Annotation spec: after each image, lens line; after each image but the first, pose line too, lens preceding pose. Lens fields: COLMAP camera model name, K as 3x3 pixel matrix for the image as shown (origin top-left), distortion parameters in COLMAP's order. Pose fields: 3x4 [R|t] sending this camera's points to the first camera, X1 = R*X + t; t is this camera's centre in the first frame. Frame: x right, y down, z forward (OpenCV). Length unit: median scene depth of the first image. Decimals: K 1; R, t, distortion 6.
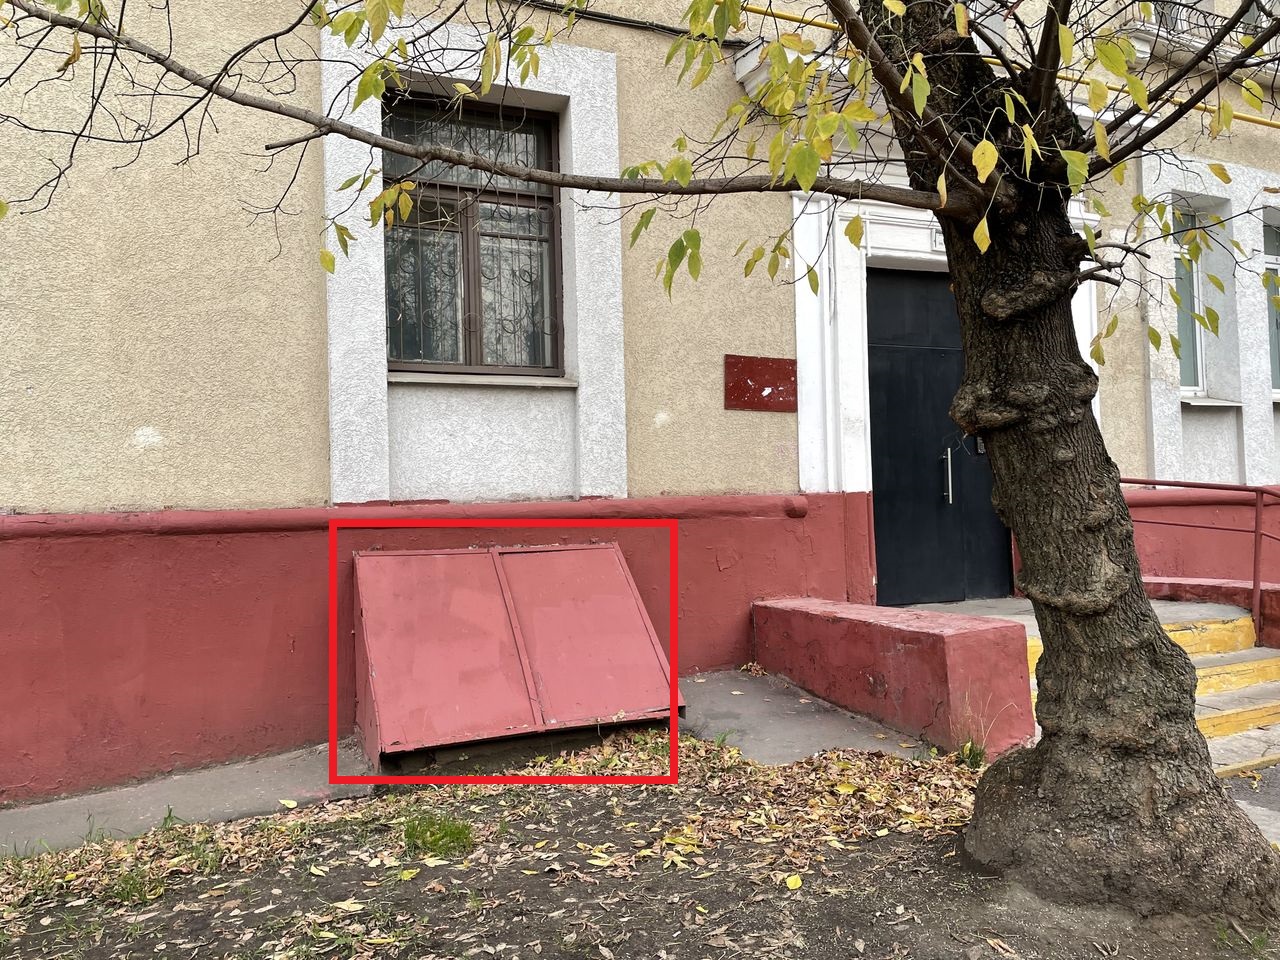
lens RADIAL K [[964.1, 0, 643.4], [0, 964.1, 474.6], [0, 0, 1]] dist [0.115946, -0.157055]
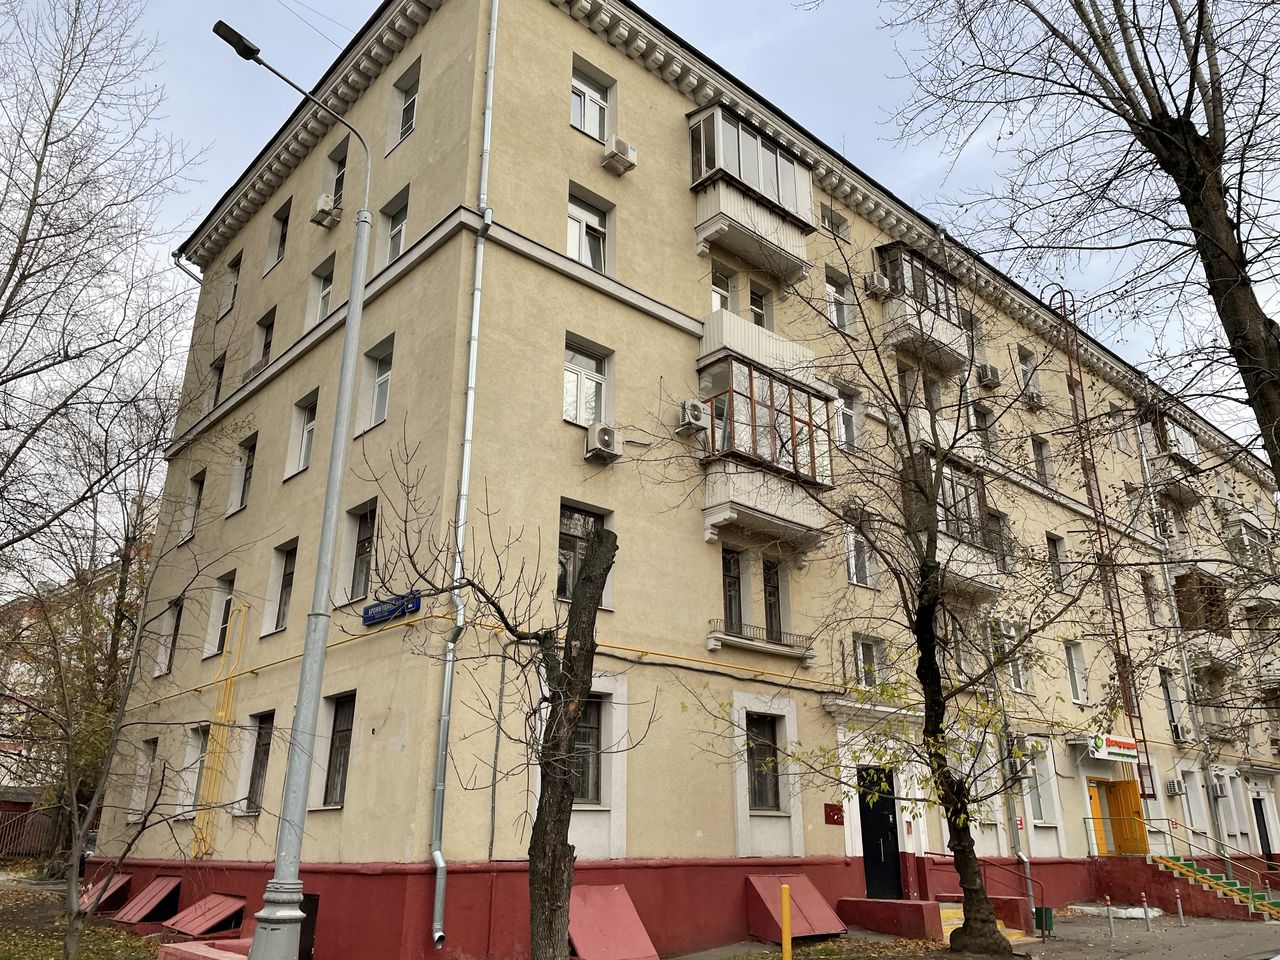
lens RADIAL K [[964.1, 0, 643.4], [0, 964.1, 474.6], [0, 0, 1]] dist [0.115946, -0.157055]
pose [[0.953331, 0.131877, 0.271605, -1.370813], [-0.037000, 0.943815, -0.328397, -0.073555], [-0.299653, 0.303022, 0.904647, -1.795924]]
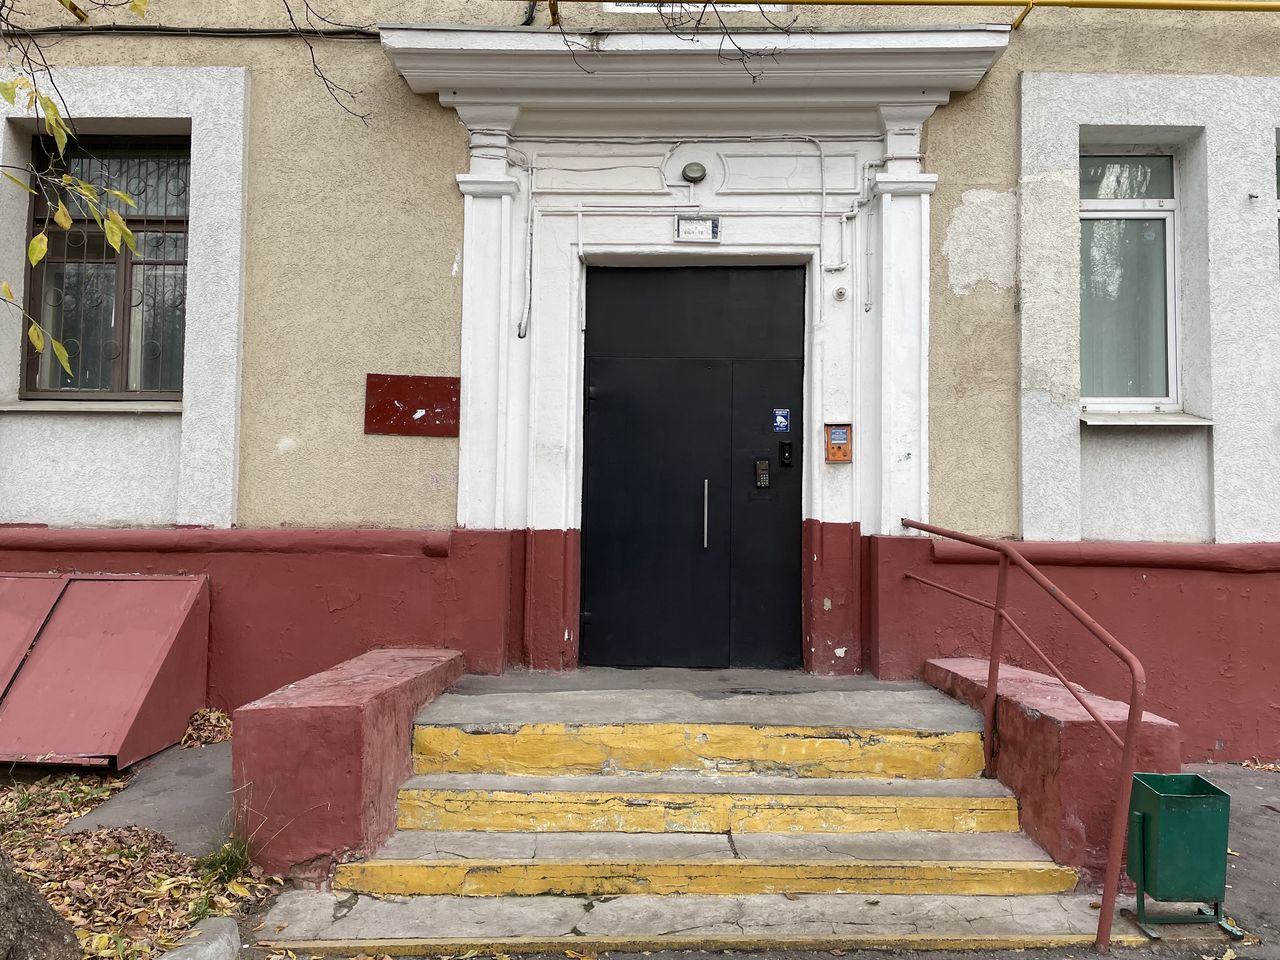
lens RADIAL K [[964.1, 0, 643.4], [0, 964.1, 474.6], [0, 0, 1]] dist [0.115946, -0.157055]
pose [[0.906342, 0.014218, -0.422306, 0.718424], [-0.021753, 0.999678, -0.013029, -0.023474], [0.421985, 0.020995, 0.906360, 0.284441]]
